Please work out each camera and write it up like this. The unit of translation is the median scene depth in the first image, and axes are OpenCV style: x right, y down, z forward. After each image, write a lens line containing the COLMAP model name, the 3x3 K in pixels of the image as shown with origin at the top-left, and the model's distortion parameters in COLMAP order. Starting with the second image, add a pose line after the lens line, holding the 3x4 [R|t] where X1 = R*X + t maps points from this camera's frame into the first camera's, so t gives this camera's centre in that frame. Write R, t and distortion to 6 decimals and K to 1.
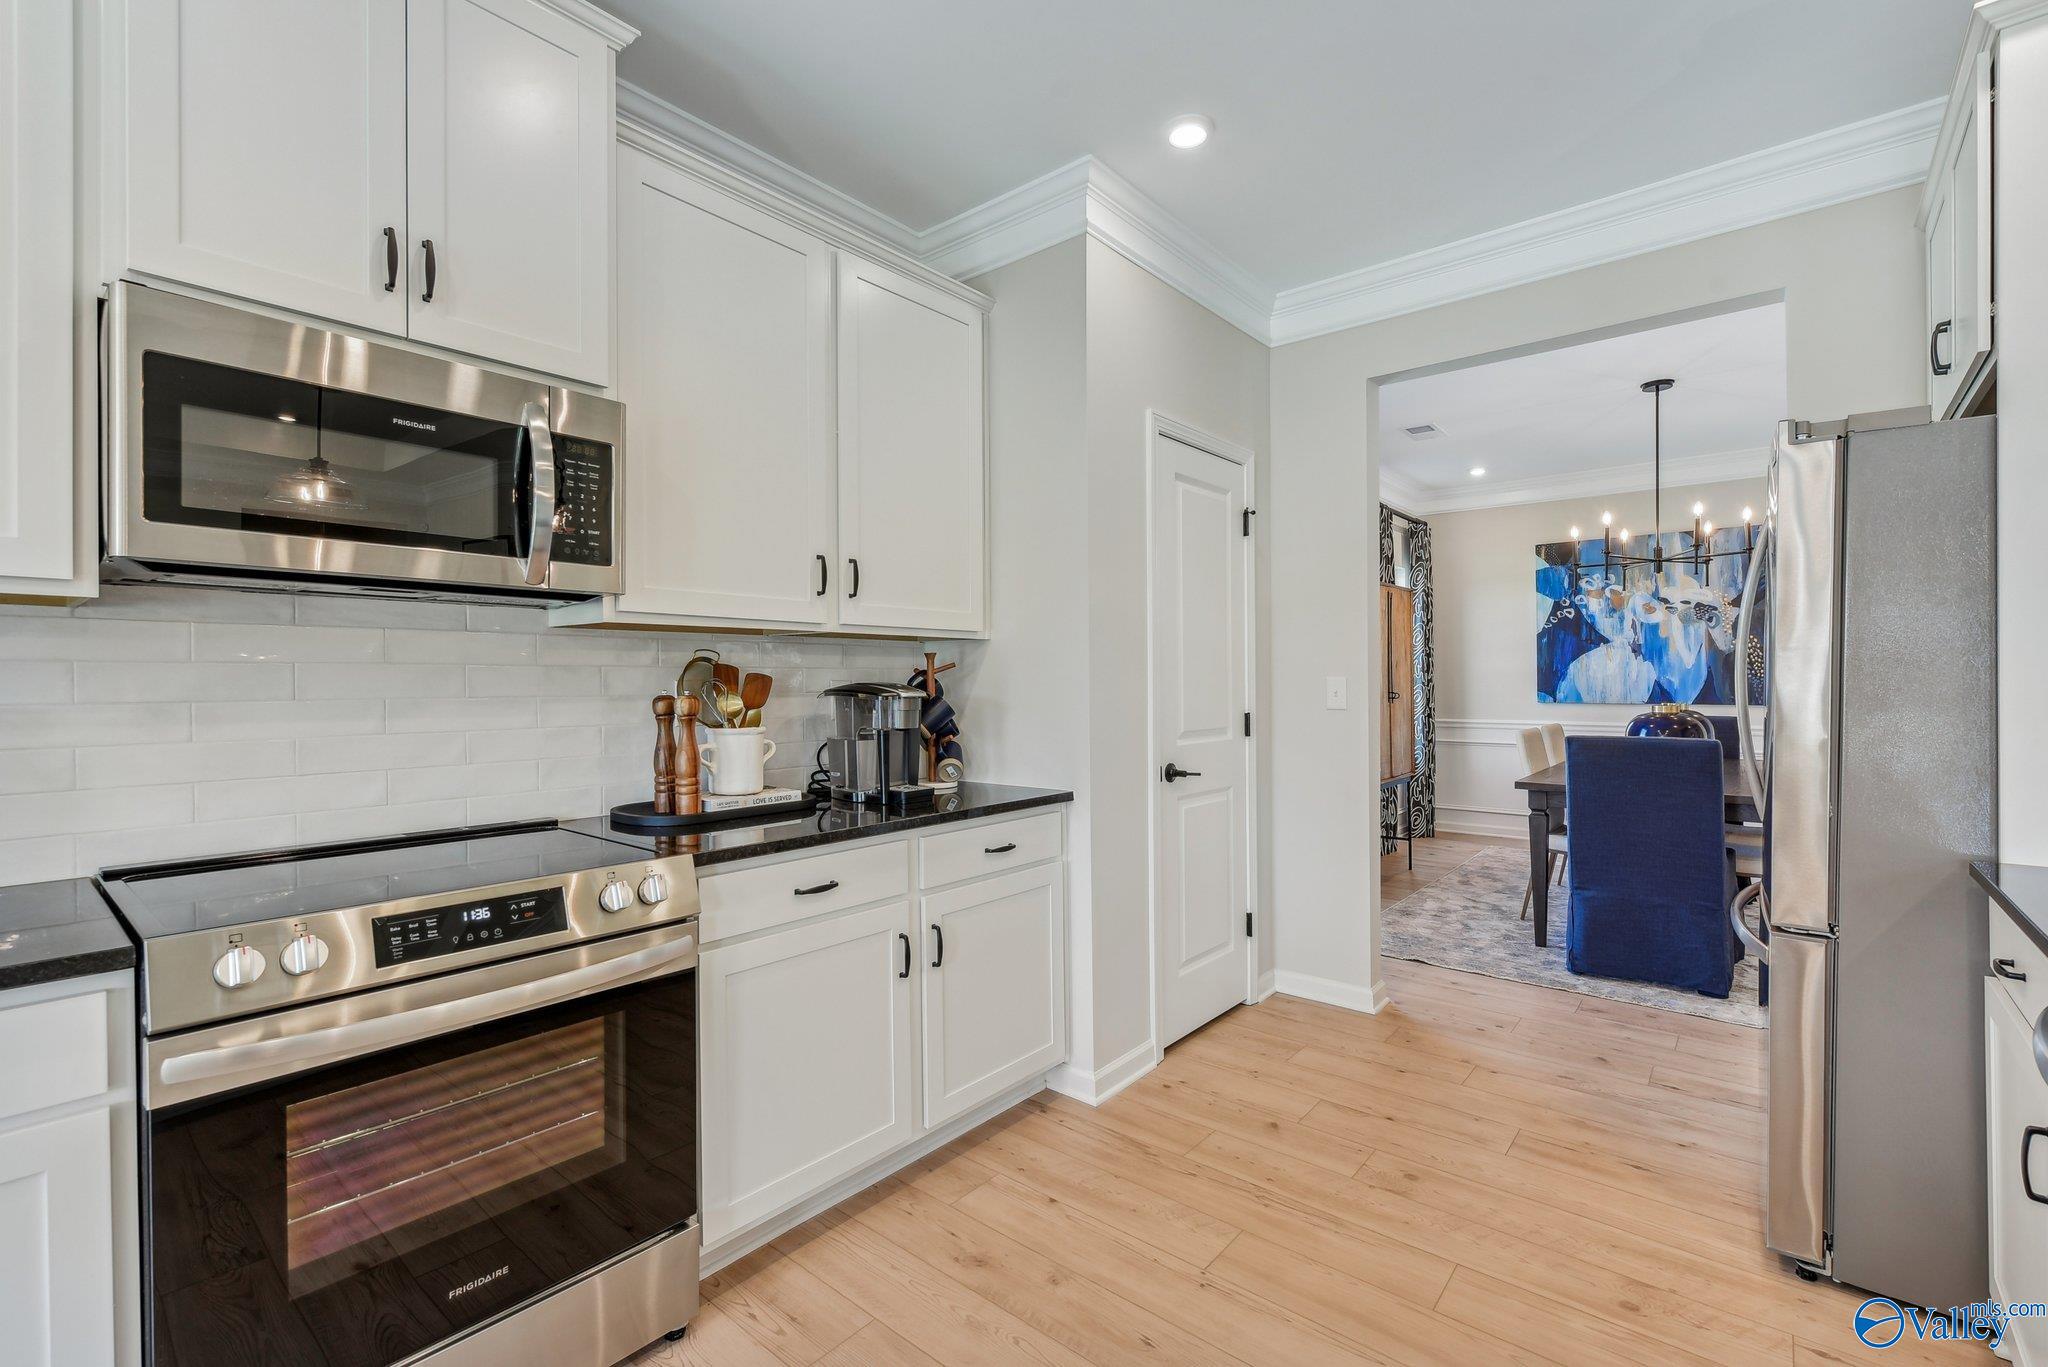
lens RADIAL K [[893.7, 0, 1034.1], [0, 893.7, 678.0], [0, 0, 1]] dist [-0.003754, -0.000262]
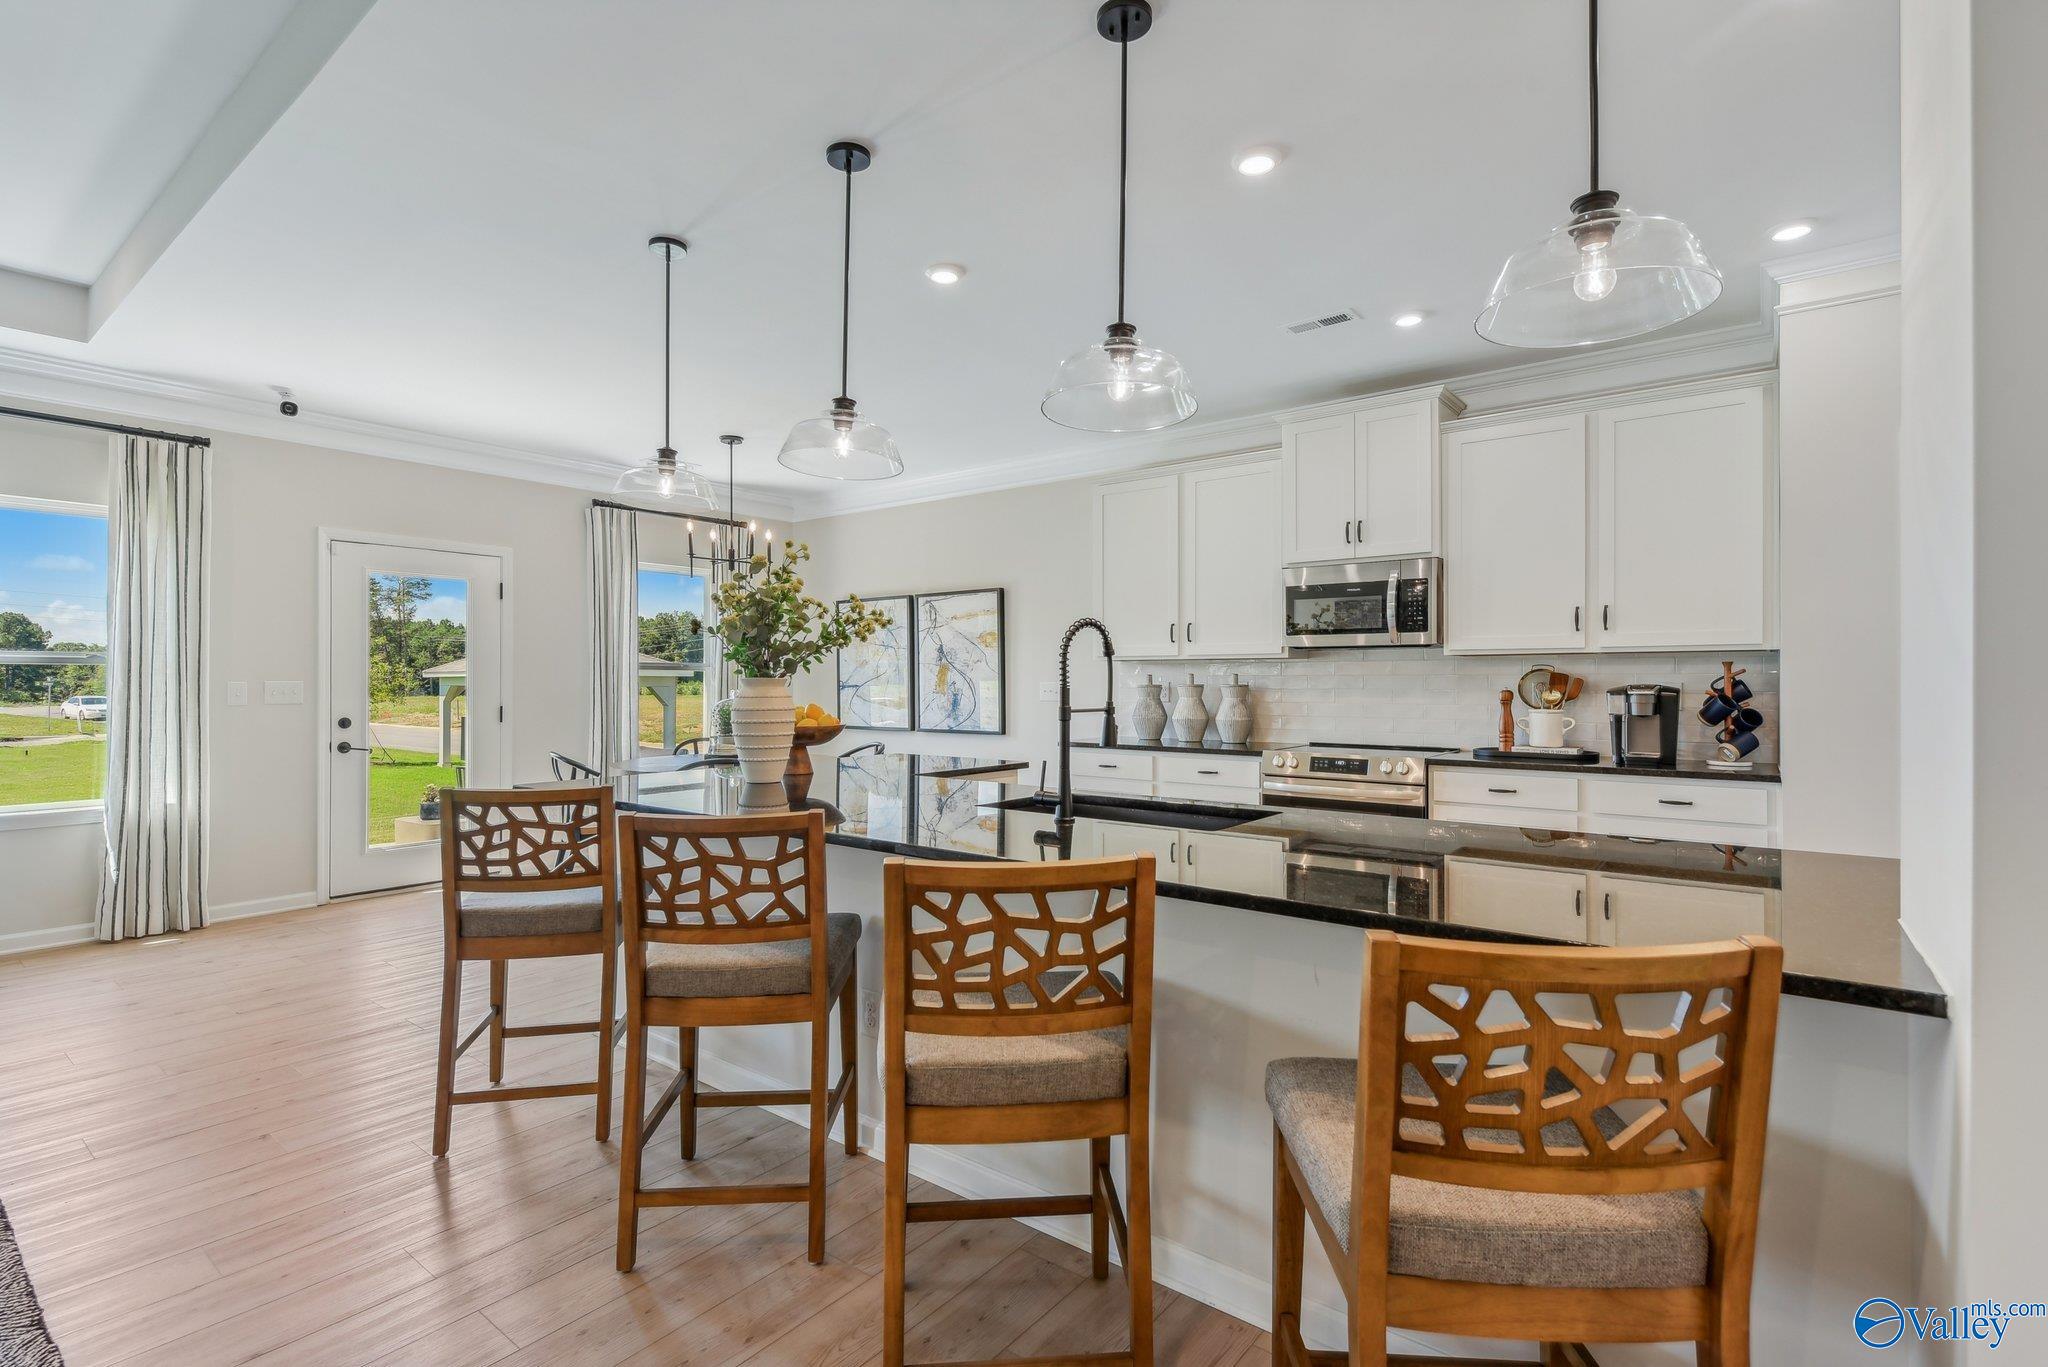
lens RADIAL K [[963.5, 0, 1024.9], [0, 963.5, 684.3], [0, 0, 1]] dist [0.000151, 0.000031]
pose [[0.019674, 0.003309, -0.999801, 1.525453], [-0.000096, 0.999995, 0.003308, 0.000113], [0.999806, 0.000031, 0.019675, -0.055073]]
